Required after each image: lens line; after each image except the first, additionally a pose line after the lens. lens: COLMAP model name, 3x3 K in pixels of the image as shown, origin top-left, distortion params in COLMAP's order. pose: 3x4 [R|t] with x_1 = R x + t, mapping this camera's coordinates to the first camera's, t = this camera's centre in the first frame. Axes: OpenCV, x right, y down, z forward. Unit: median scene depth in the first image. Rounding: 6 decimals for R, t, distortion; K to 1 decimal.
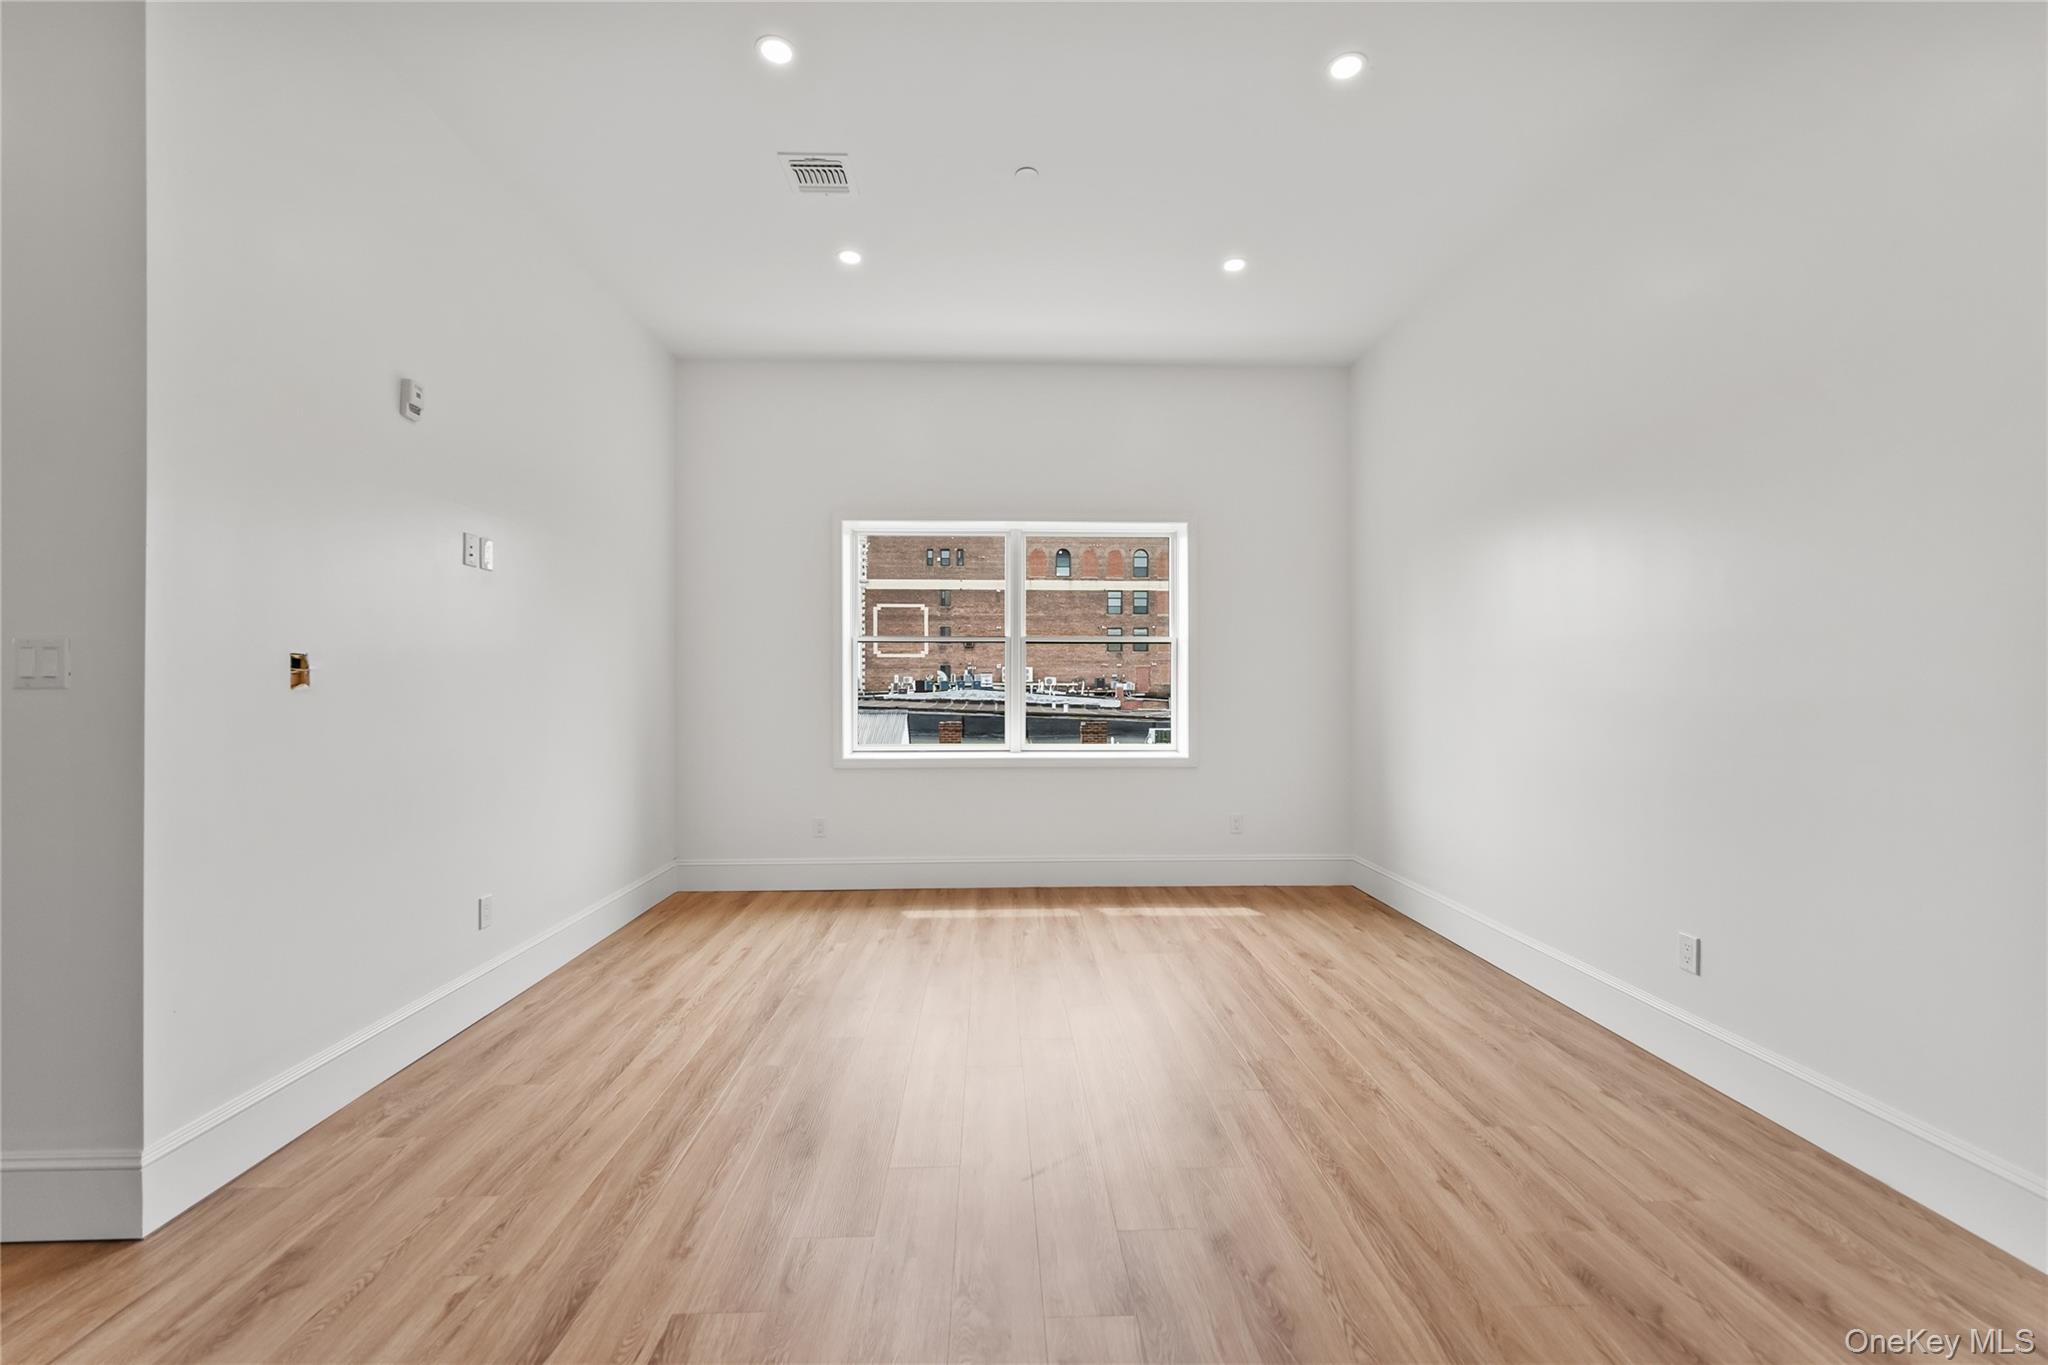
lens RADIAL K [[830.9, 0, 1026.3], [0, 830.9, 680.4], [0, 0, 1]] dist [-0.000851, -0.000013]
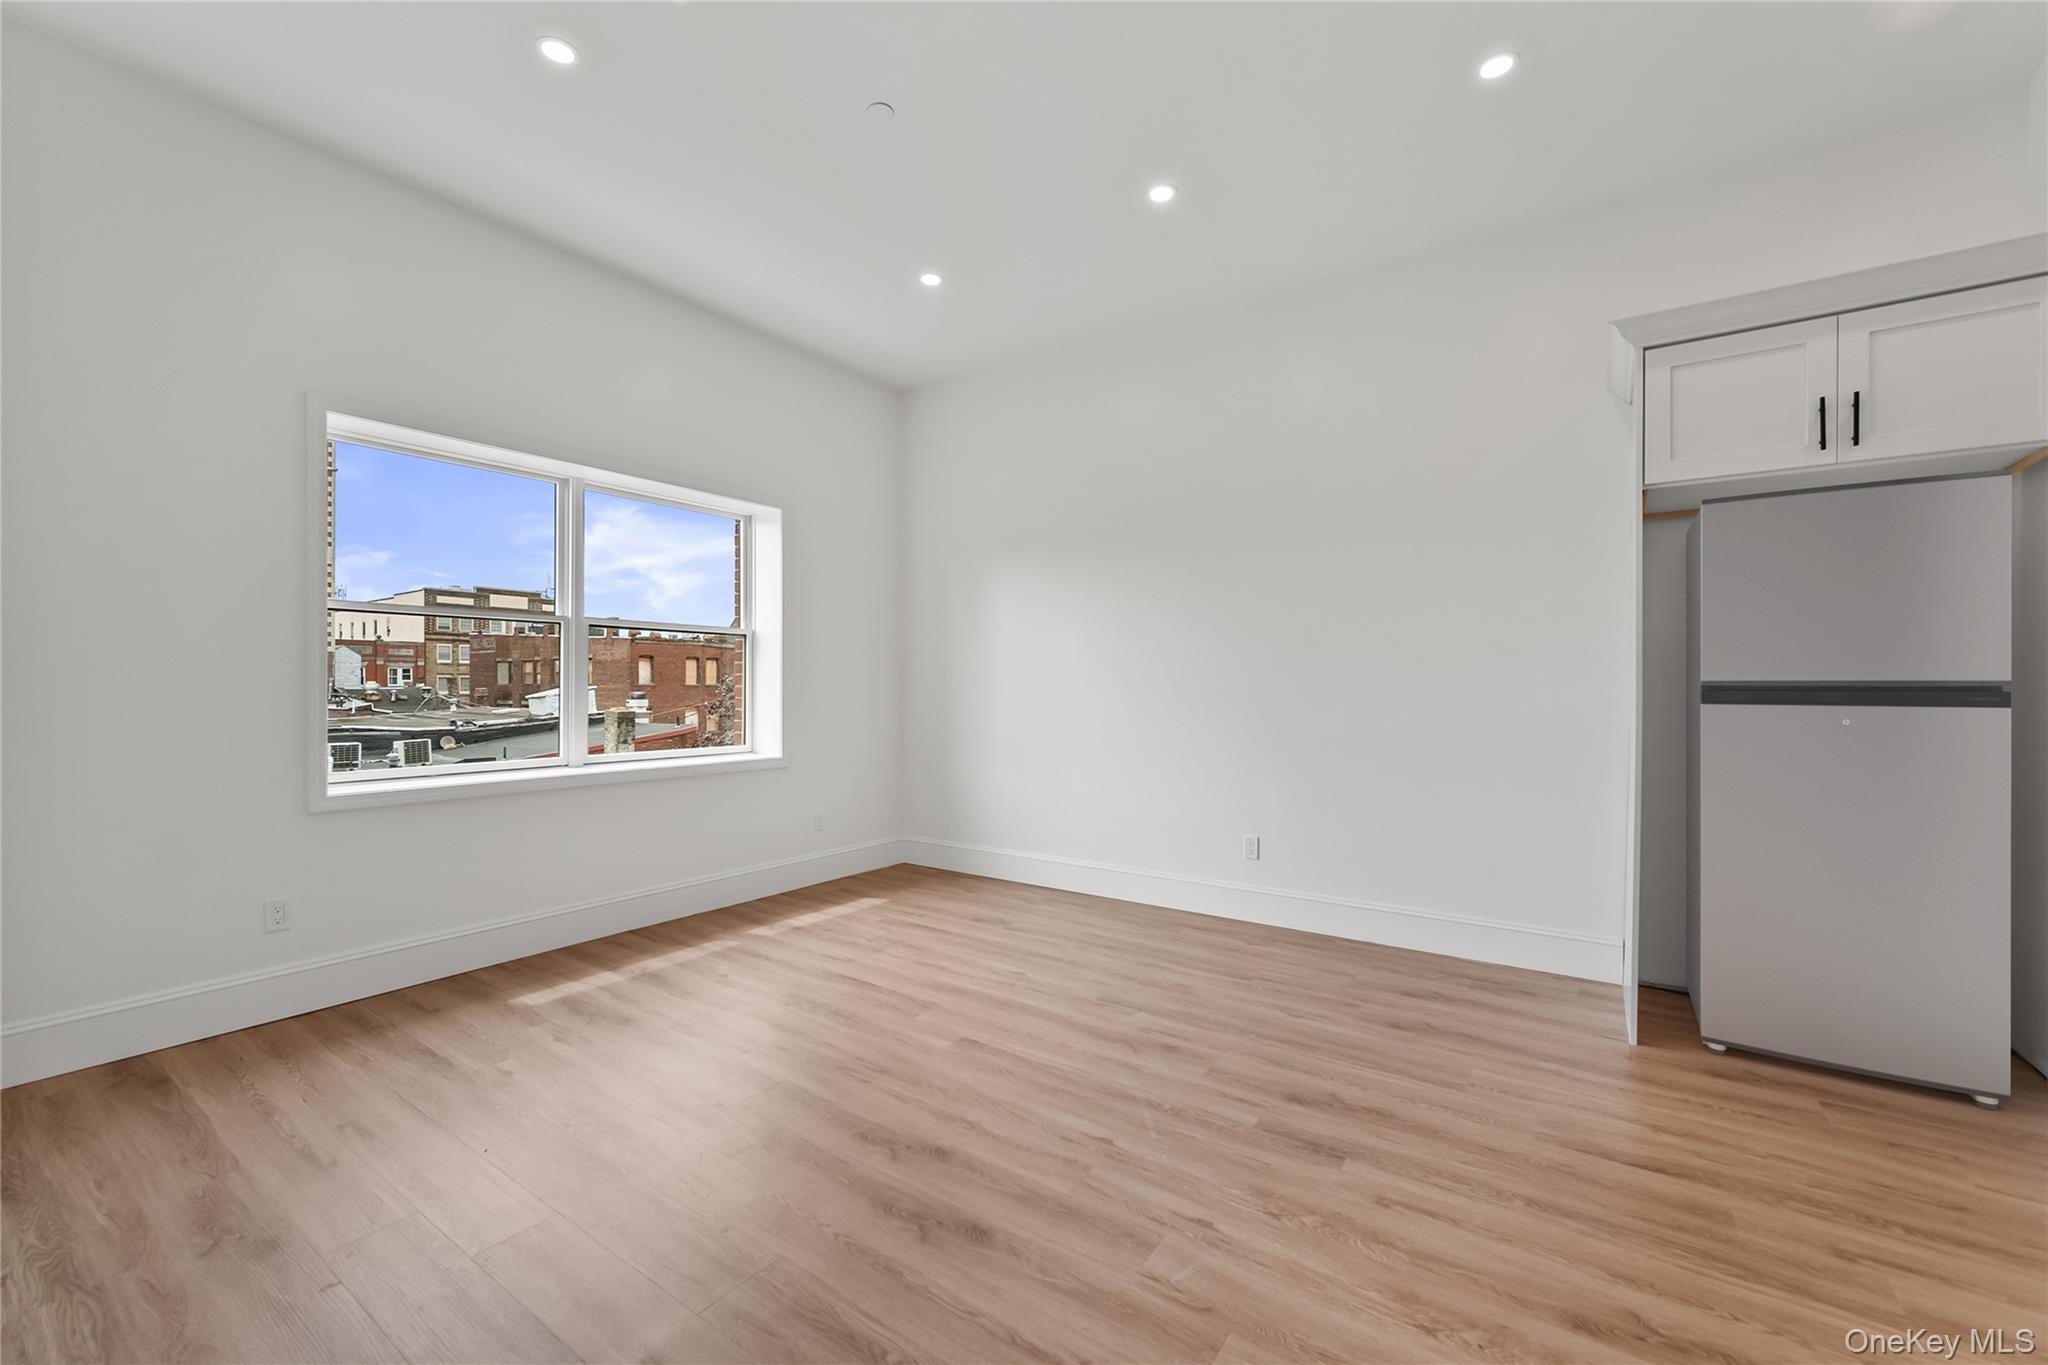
lens RADIAL K [[834.4, 0, 1023.1], [0, 834.4, 691.2], [0, 0, 1]] dist [-0.007670, 0.004029]
pose [[0.601237, -0.004691, 0.799057, -0.713686], [-0.003303, 0.999960, 0.008355, 0.014759], [-0.799064, -0.007663, 0.601198, 0.369733]]
